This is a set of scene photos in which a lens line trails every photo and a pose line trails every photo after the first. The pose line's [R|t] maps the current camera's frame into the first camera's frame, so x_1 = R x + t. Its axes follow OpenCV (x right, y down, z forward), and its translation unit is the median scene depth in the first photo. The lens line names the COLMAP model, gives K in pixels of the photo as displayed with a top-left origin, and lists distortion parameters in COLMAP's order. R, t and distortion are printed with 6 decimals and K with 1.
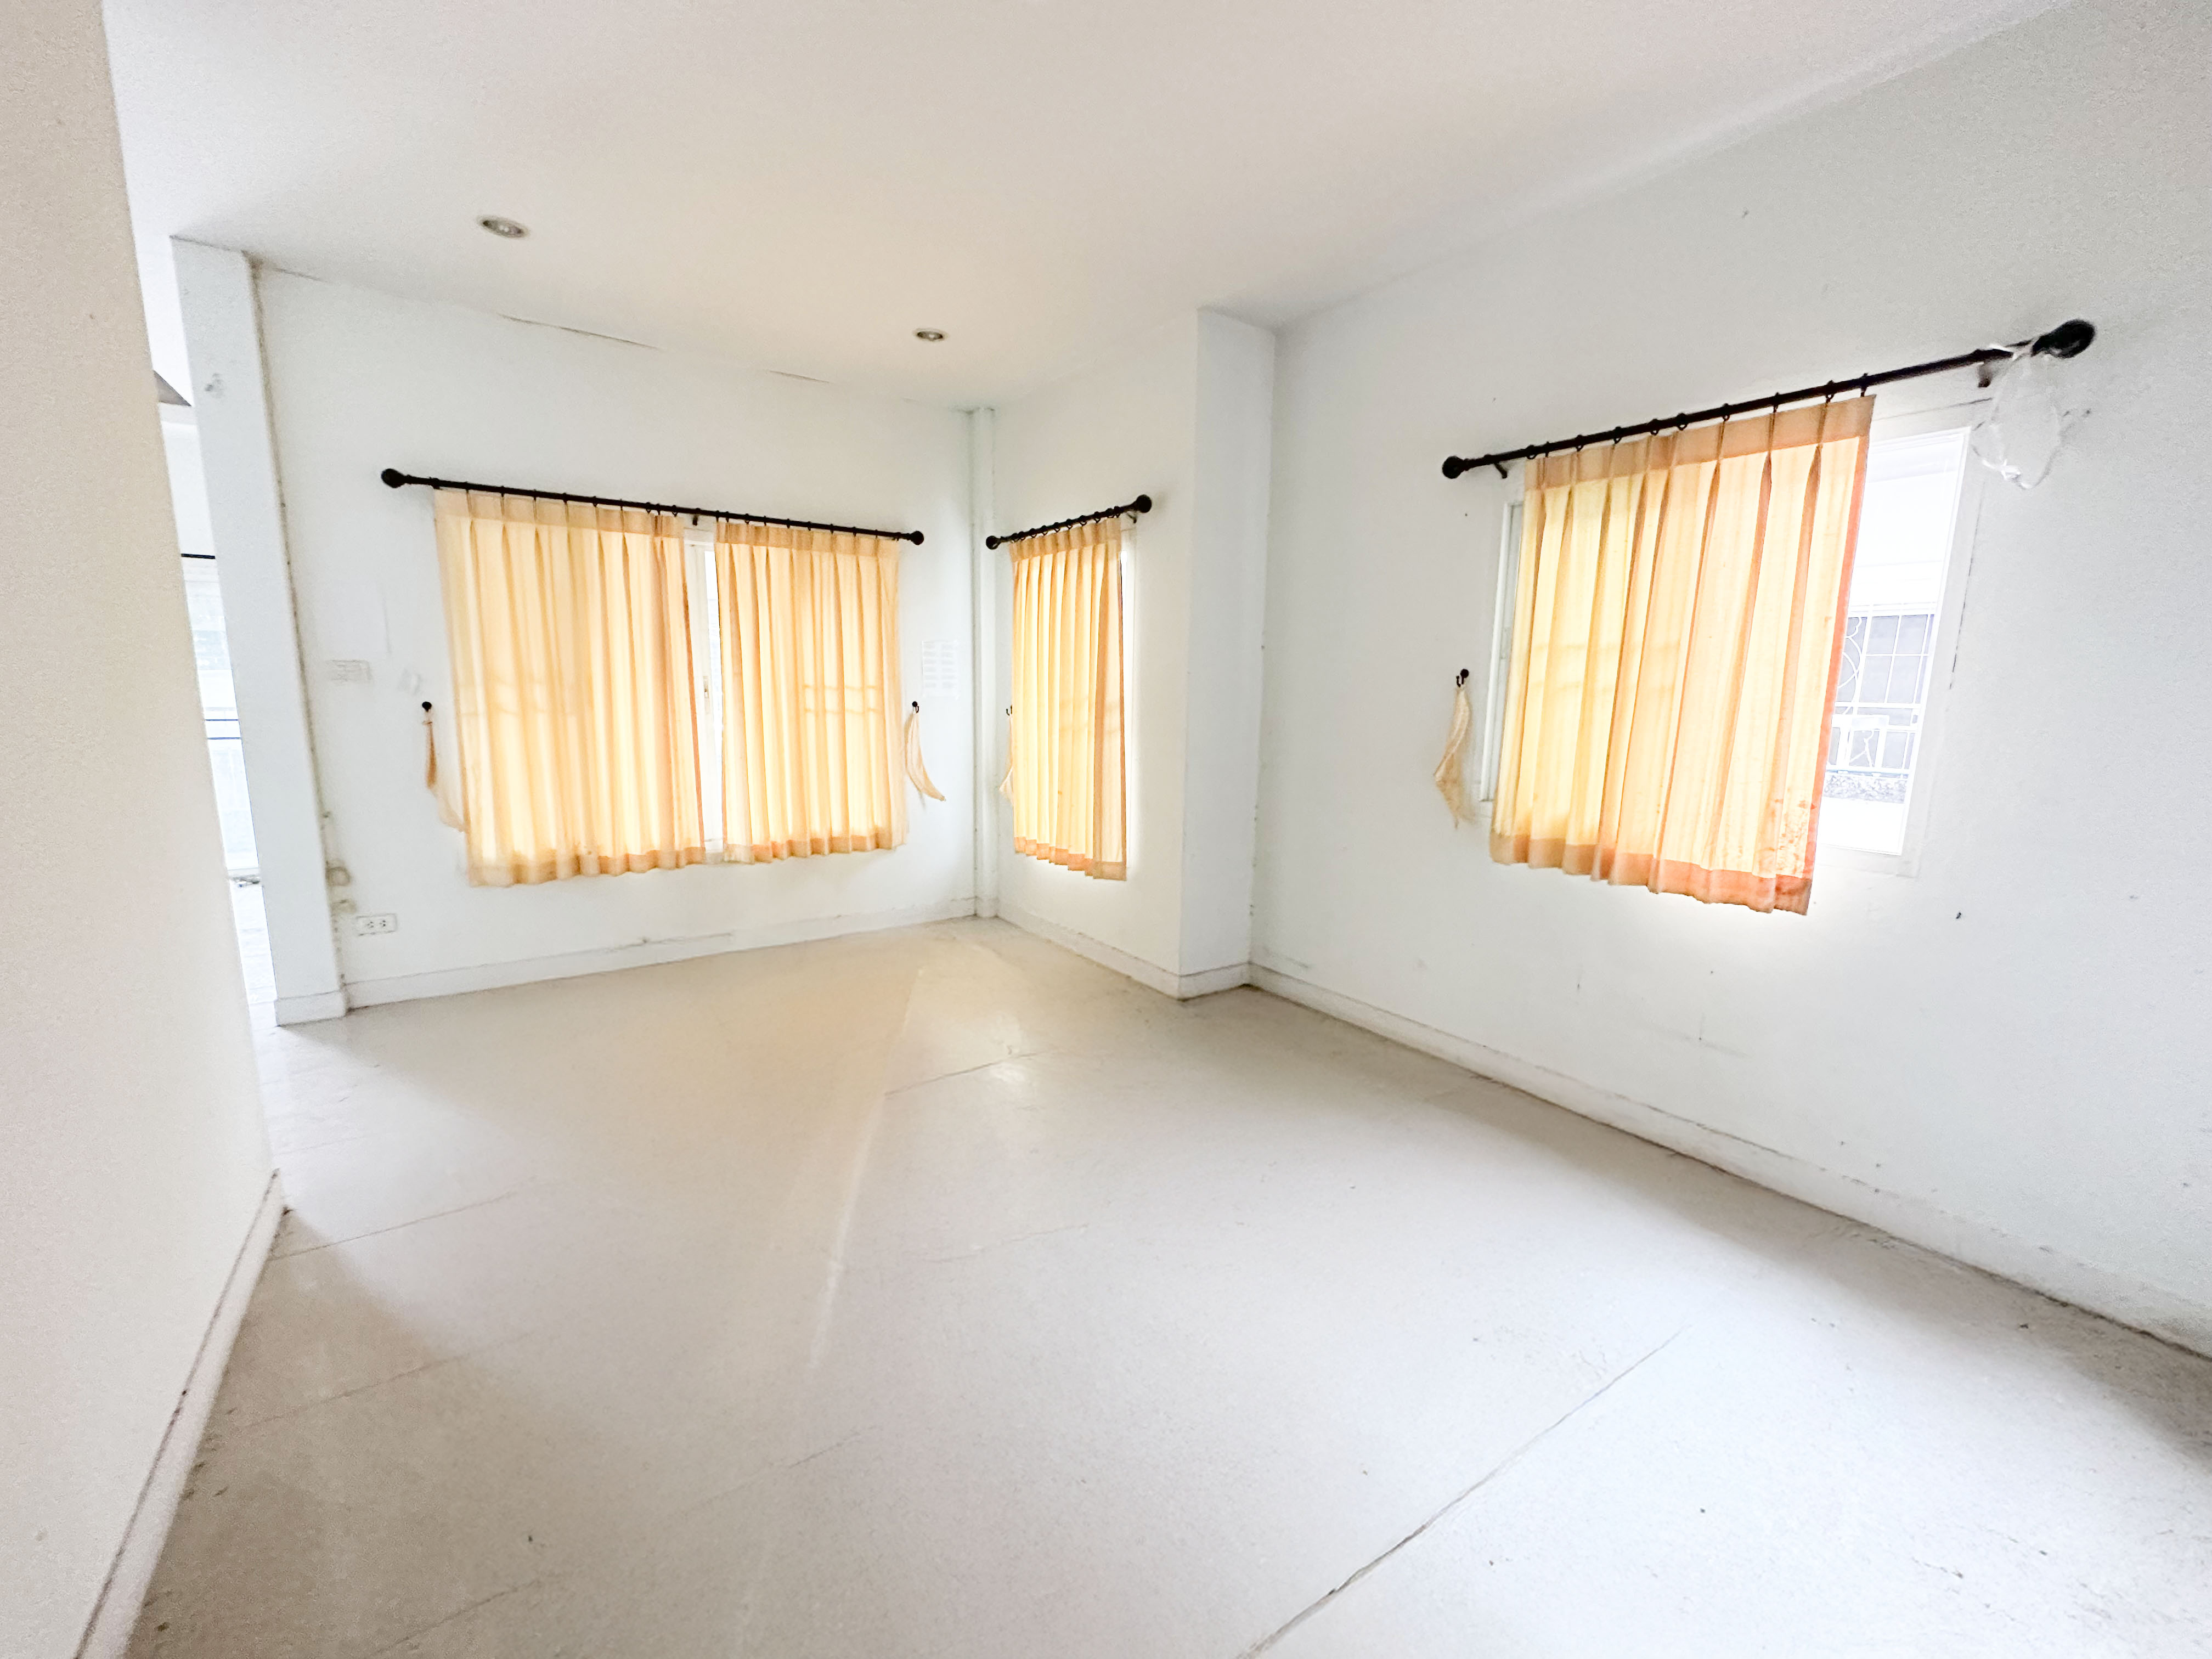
lens RADIAL K [[887.1, 0, 1099.1], [0, 887.1, 820.0], [0, 0, 1]] dist [-0.001226, -0.000027]
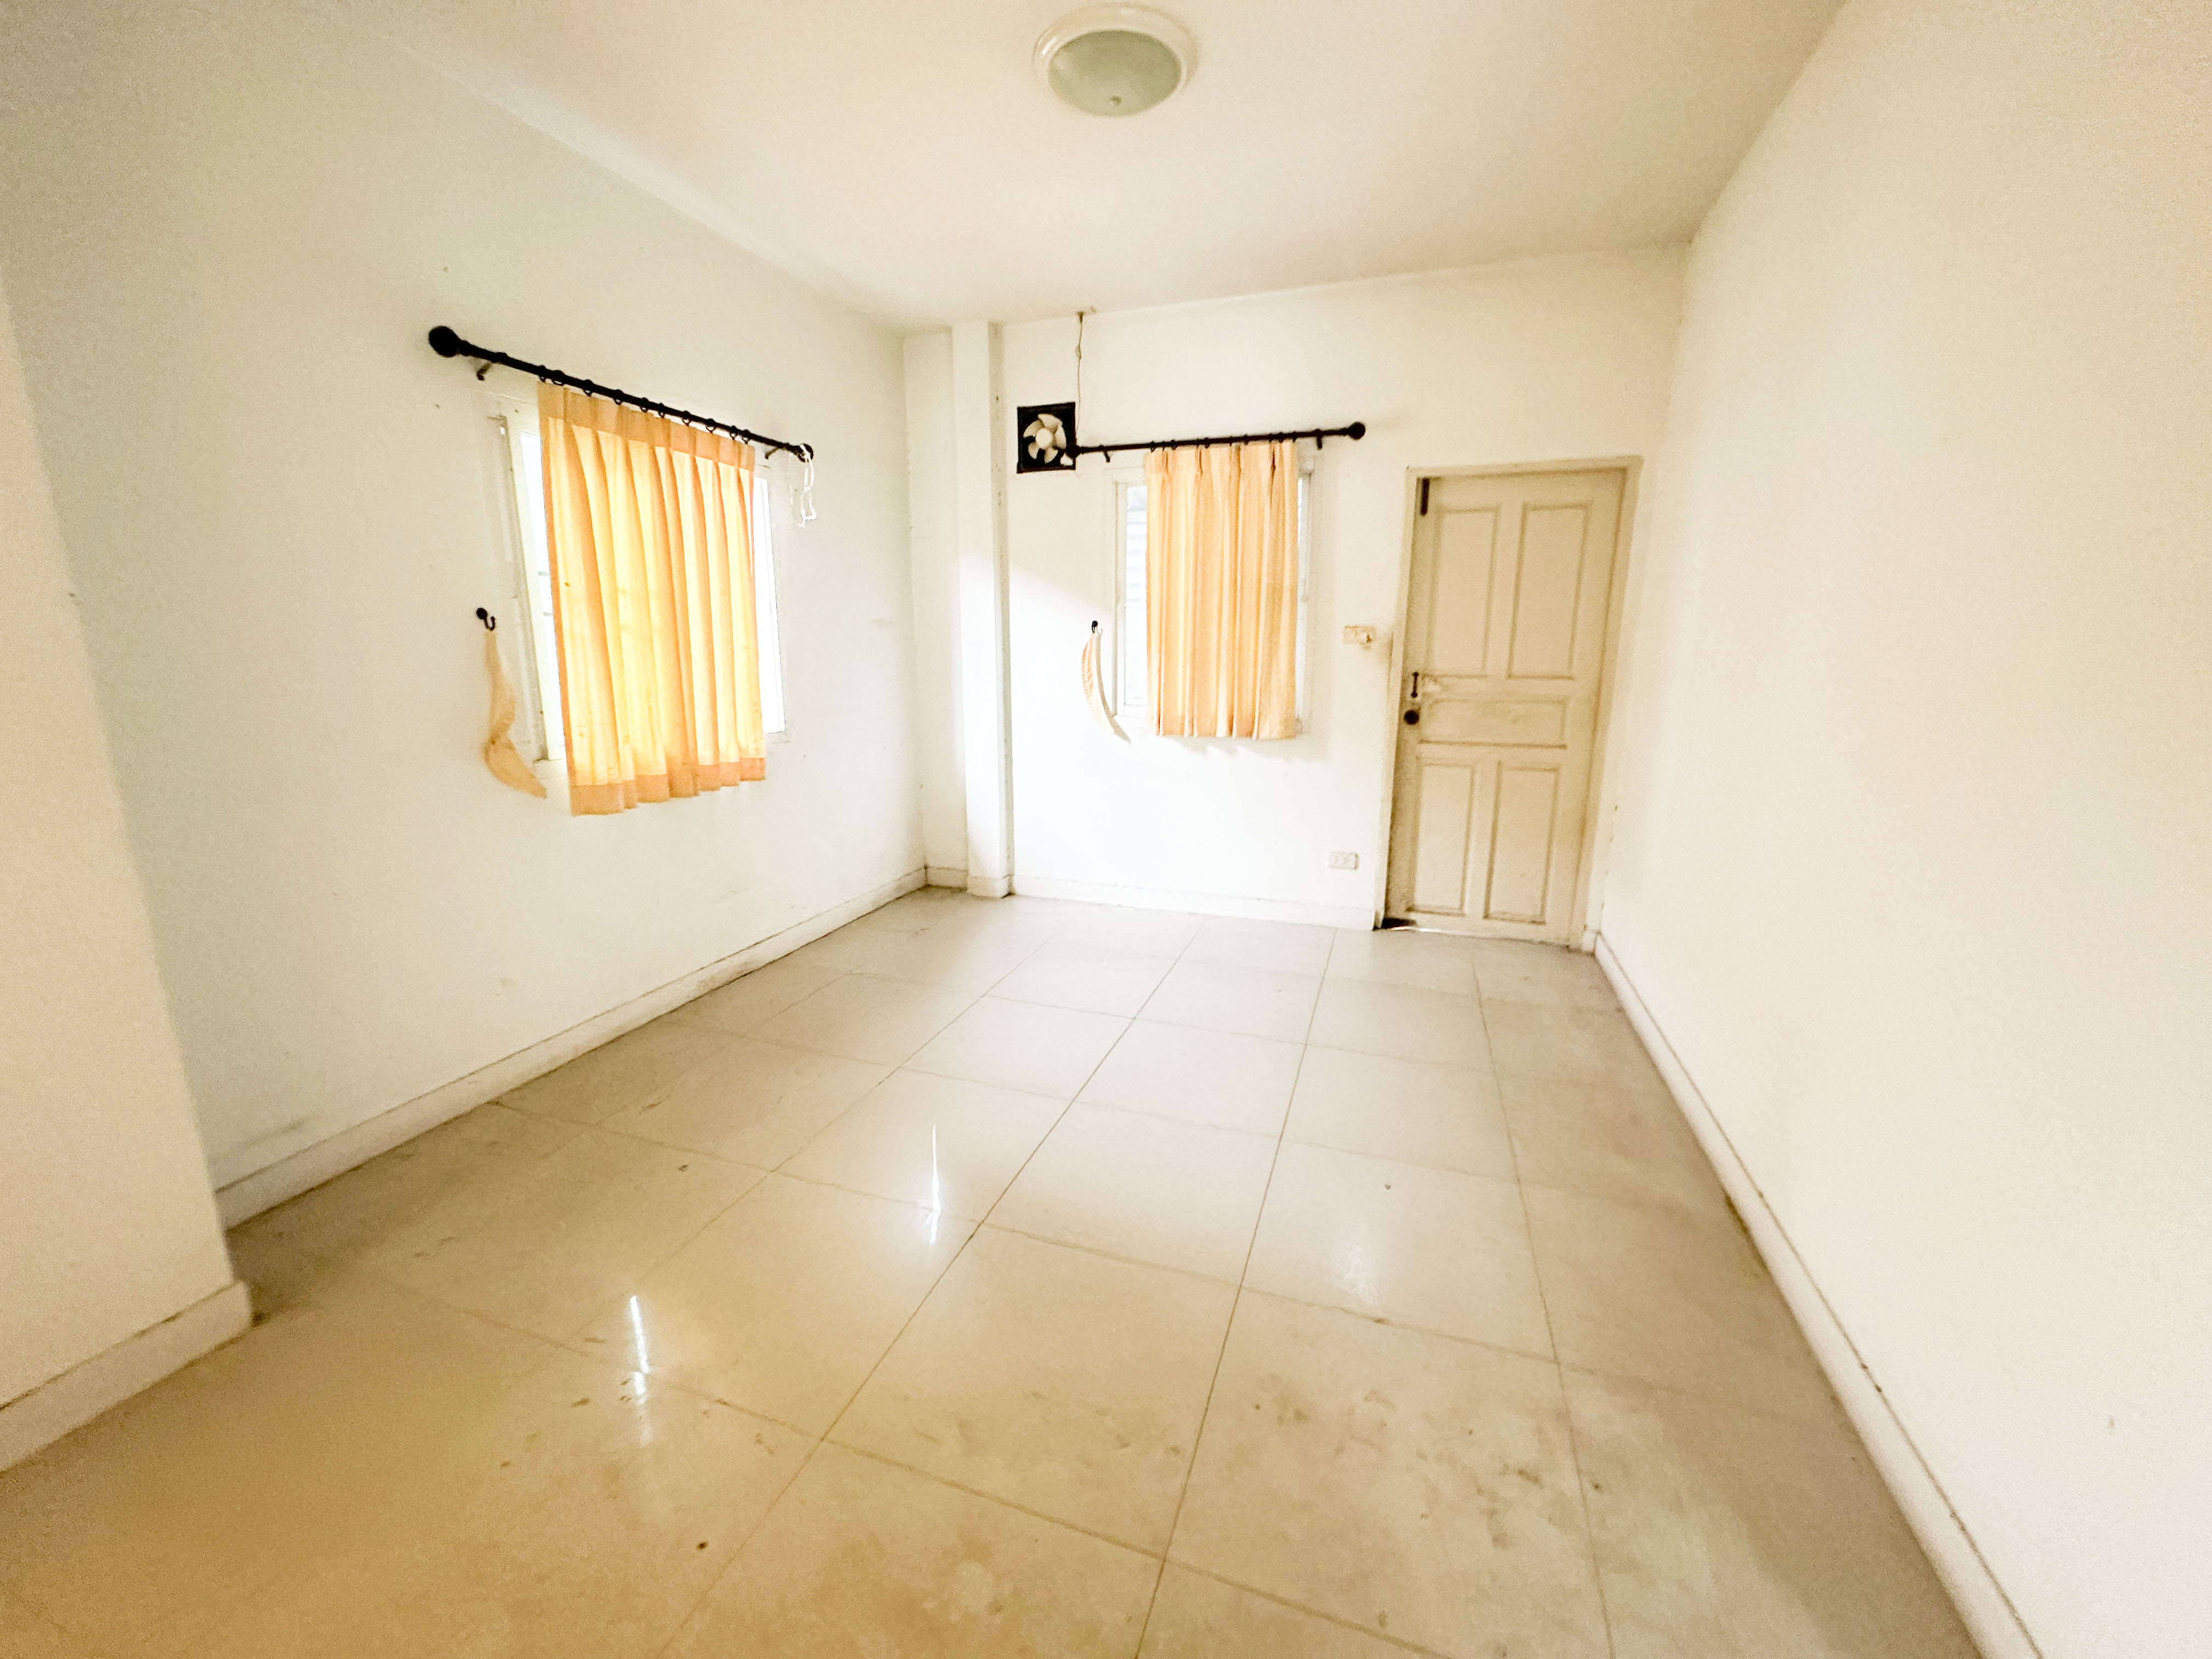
lens RADIAL K [[887.1, 0, 1102.8], [0, 887.1, 835.3], [0, 0, 1]] dist [-0.001226, -0.000027]
pose [[-0.581203, -0.183470, 0.792806, -0.604345], [0.118221, 0.944880, 0.305330, -0.153784], [-0.805125, 0.271185, -0.527477, 1.027380]]
